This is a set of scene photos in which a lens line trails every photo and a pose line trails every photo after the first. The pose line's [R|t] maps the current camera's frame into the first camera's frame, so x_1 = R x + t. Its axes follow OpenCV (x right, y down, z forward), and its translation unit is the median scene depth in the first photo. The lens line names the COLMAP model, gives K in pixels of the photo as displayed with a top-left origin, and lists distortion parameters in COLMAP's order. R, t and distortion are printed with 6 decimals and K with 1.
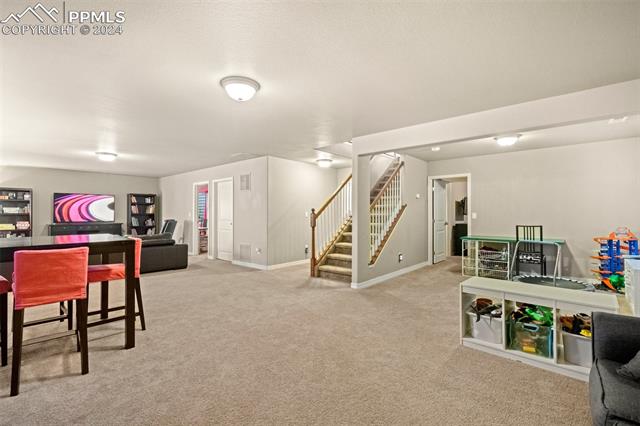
lens RADIAL K [[282.7, 0, 315.2], [0, 282.7, 212.6], [0, 0, 1]] dist [0.003995, -0.000169]
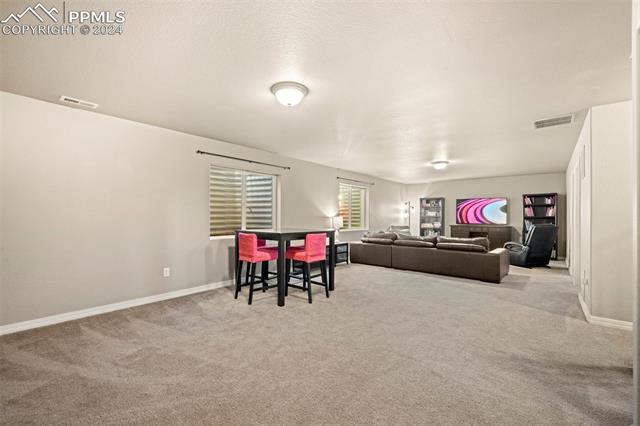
lens RADIAL K [[282.7, 0, 317.3], [0, 282.7, 212.1], [0, 0, 1]] dist [0.003995, -0.000169]
pose [[0.037385, -0.010797, -0.999243, 0.276658], [0.000174, 0.999942, -0.010798, -0.000962], [0.999301, 0.000229, 0.037385, 0.366433]]
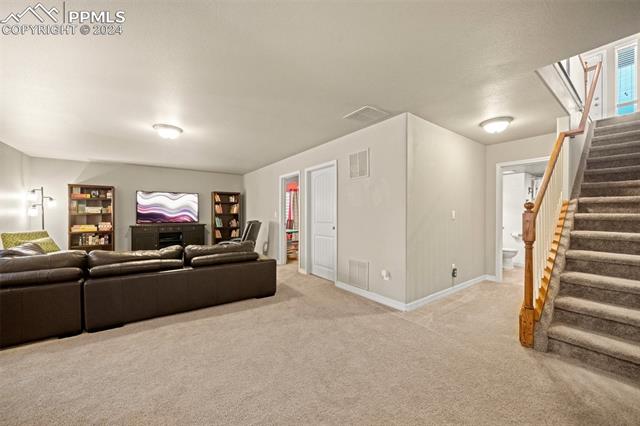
lens RADIAL K [[237.9, 0, 319.9], [0, 237.9, 216.5], [0, 0, 1]] dist [-0.006705, 0.000164]
pose [[0.977304, 0.002061, -0.211830, -0.191123], [0.001134, 0.999887, 0.014961, 0.002547], [0.211837, -0.014862, 0.977192, 0.391171]]
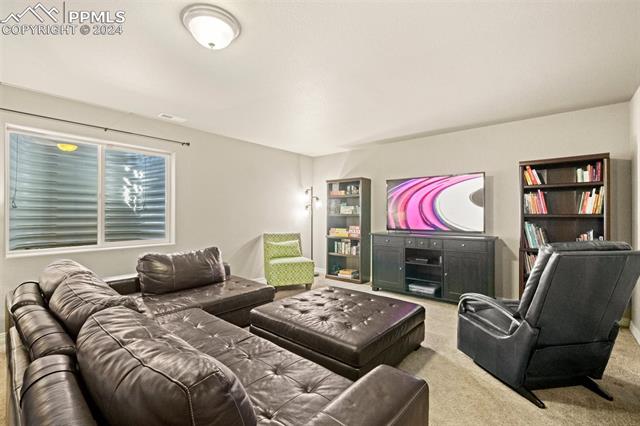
lens RADIAL K [[282.7, 0, 321.4], [0, 282.7, 213.3], [0, 0, 1]] dist [0.003995, -0.000169]
pose [[0.030458, 0.006059, -0.999518, -0.336991], [0.010725, 0.999922, 0.006389, -0.004552], [0.999479, -0.010915, 0.030390, 0.863933]]
